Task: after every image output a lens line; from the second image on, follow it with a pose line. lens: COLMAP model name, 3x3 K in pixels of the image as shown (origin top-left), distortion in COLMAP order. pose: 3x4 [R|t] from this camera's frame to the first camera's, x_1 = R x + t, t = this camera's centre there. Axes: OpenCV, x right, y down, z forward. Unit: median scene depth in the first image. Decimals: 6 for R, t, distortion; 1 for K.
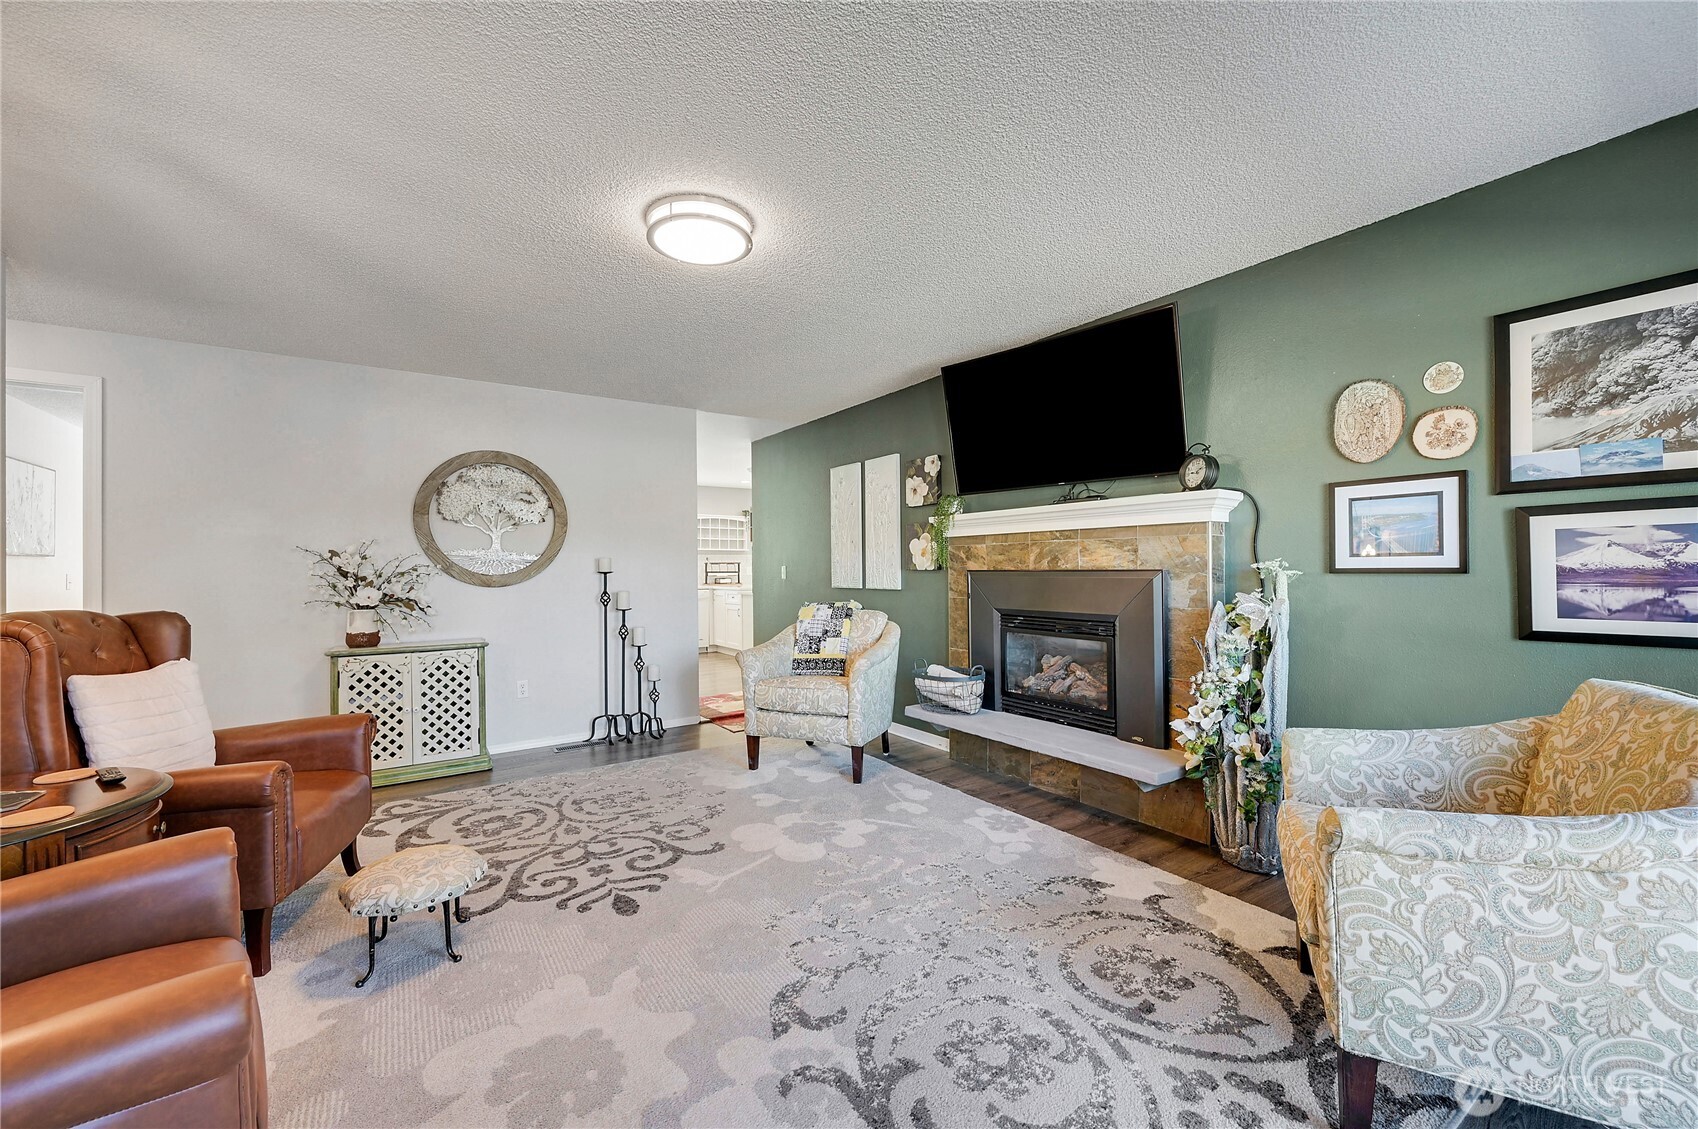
lens RADIAL K [[674.1, 0, 859.1], [0, 674.1, 567.1], [0, 0, 1]] dist [0.001692, 0.000069]
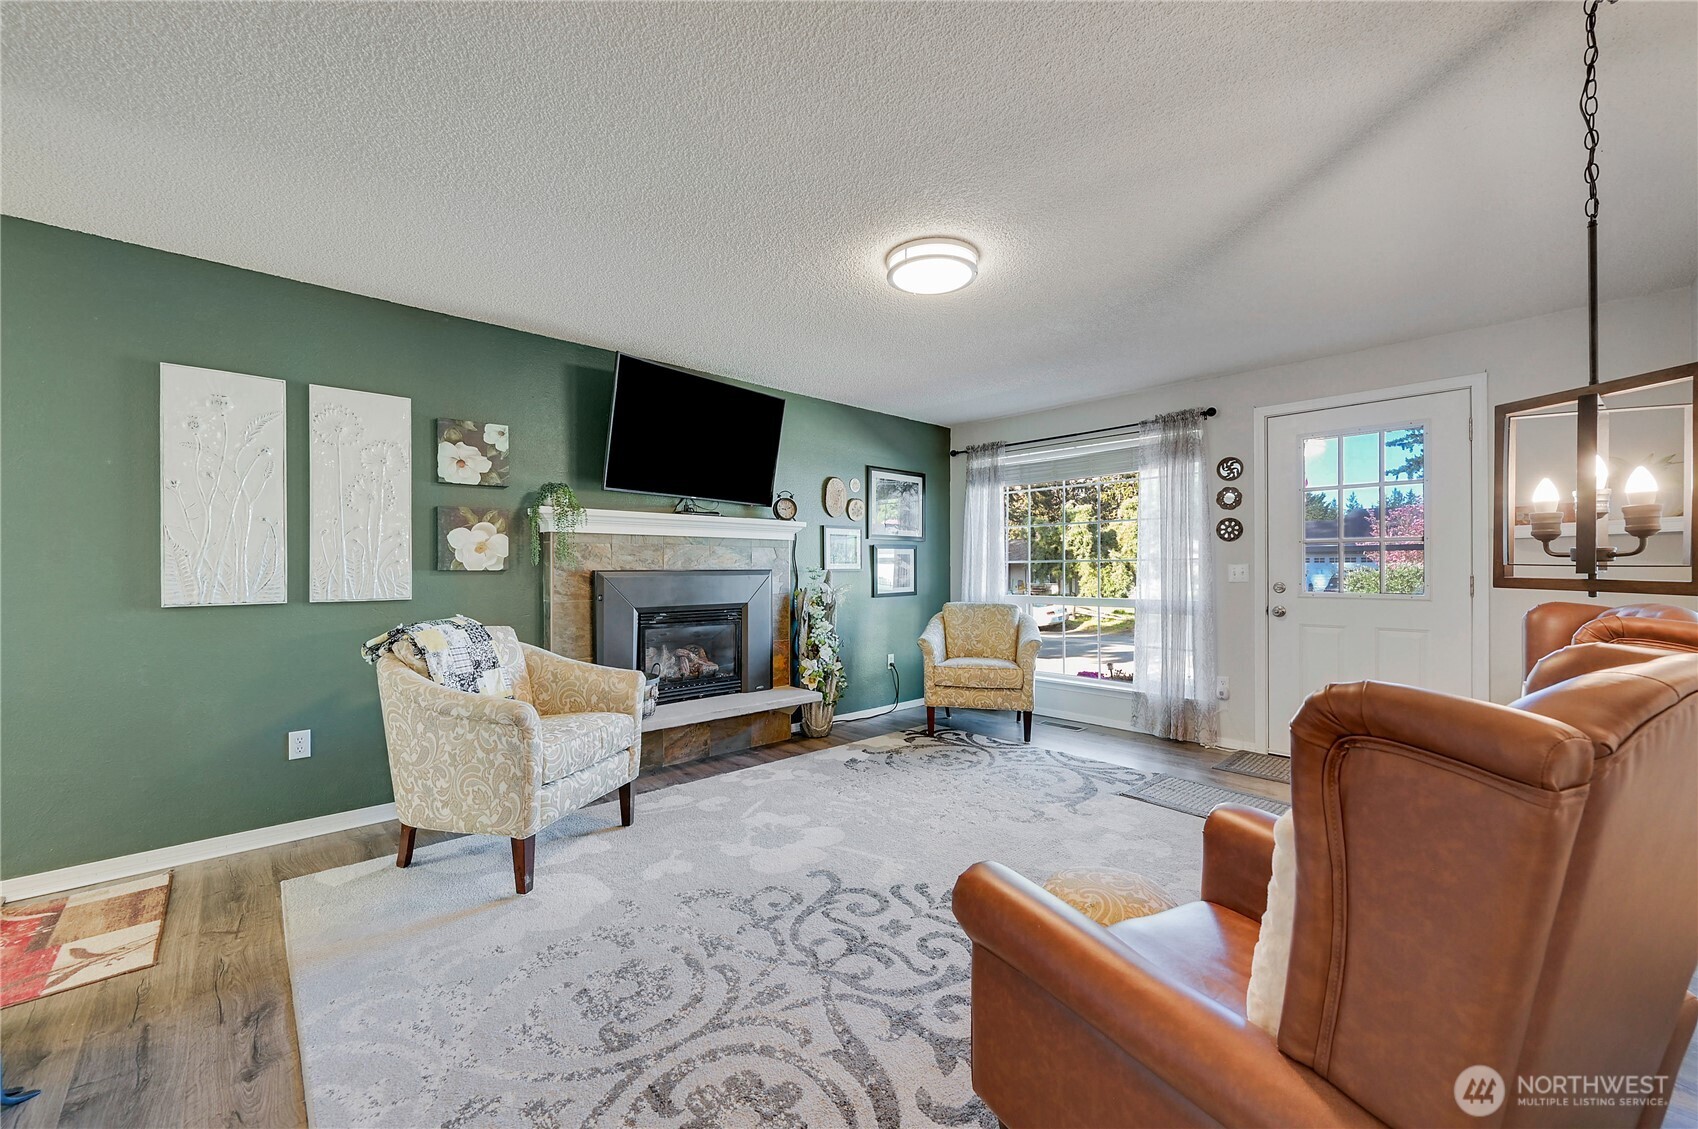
lens RADIAL K [[671.9, 0, 849.0], [0, 671.9, 564.5], [0, 0, 1]] dist [-0.003317, -0.000241]
pose [[-0.145326, 0.013896, 0.989286, -1.105612], [0.002538, 0.999903, -0.013672, 0.014109], [-0.989381, 0.000524, -0.145347, 1.086161]]
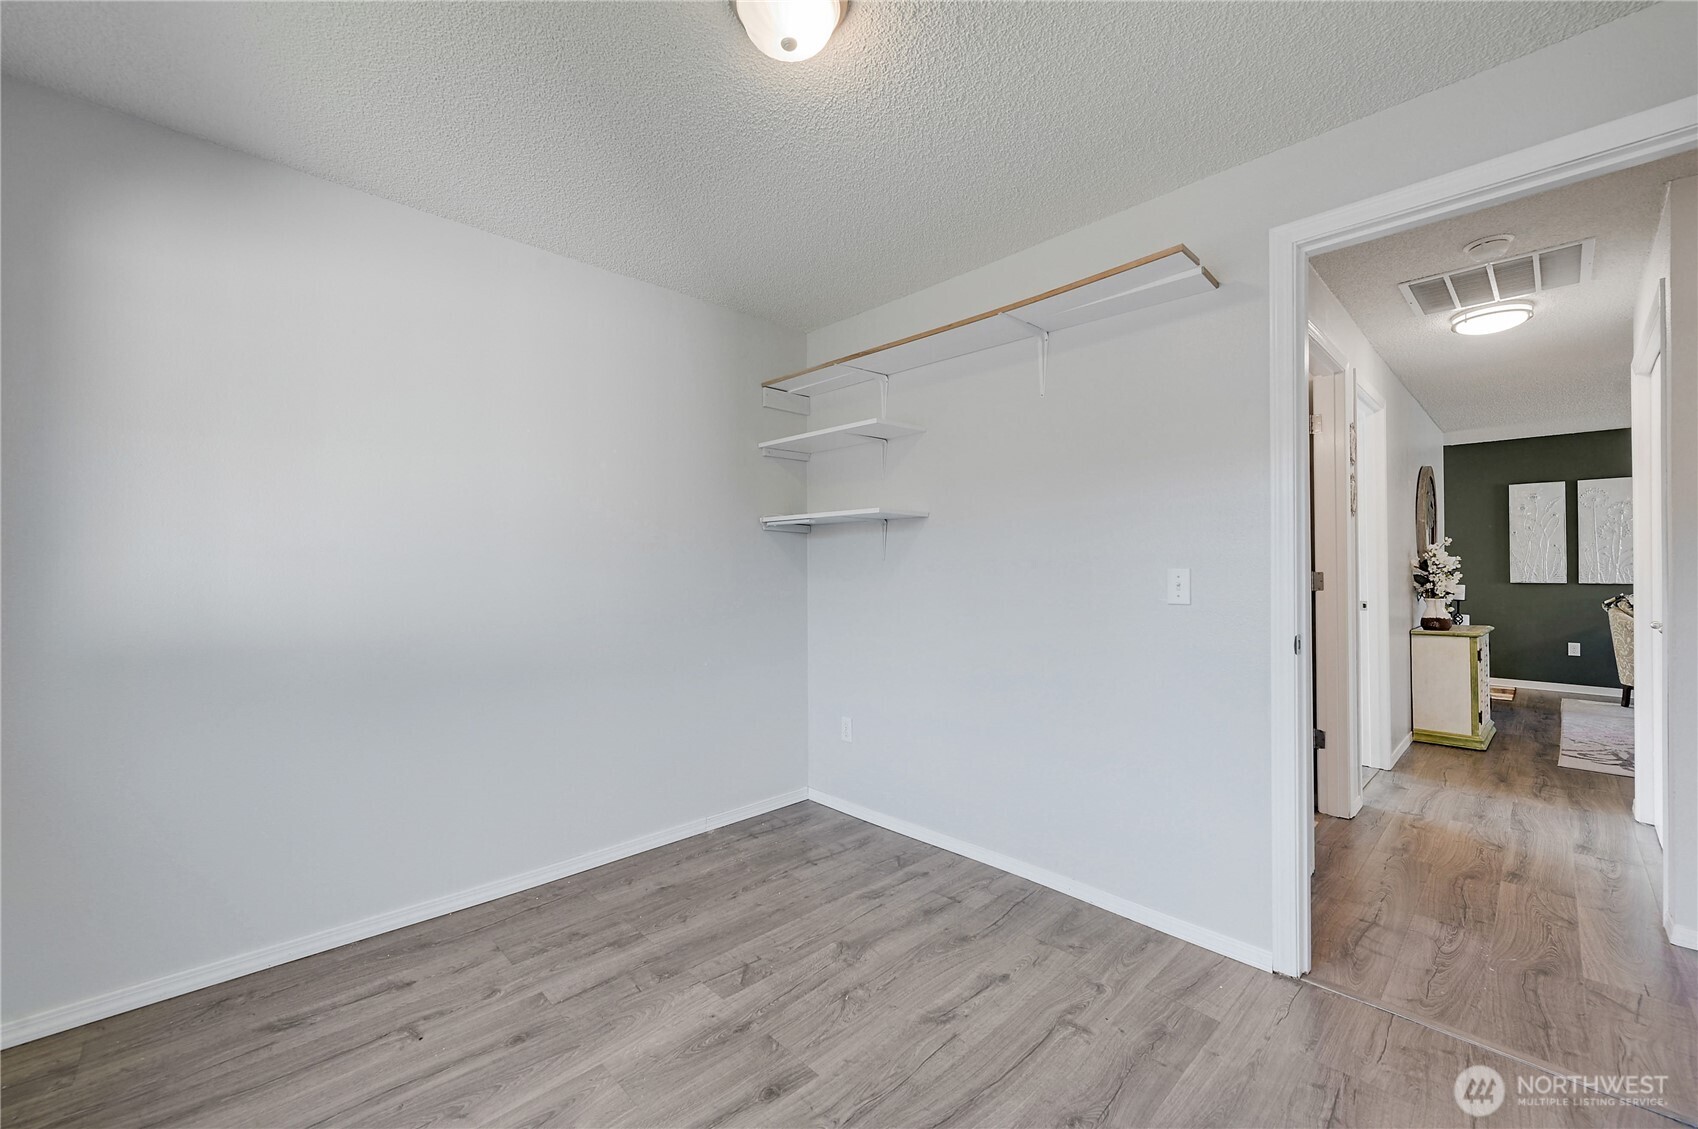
lens RADIAL K [[674.1, 0, 859.1], [0, 674.1, 567.1], [0, 0, 1]] dist [0.001692, 0.000069]
pose [[0.985288, 0.003722, 0.170863, -2.646845], [-0.003160, 0.999989, -0.003556, 0.018237], [-0.170874, 0.002964, 0.985288, -0.007313]]
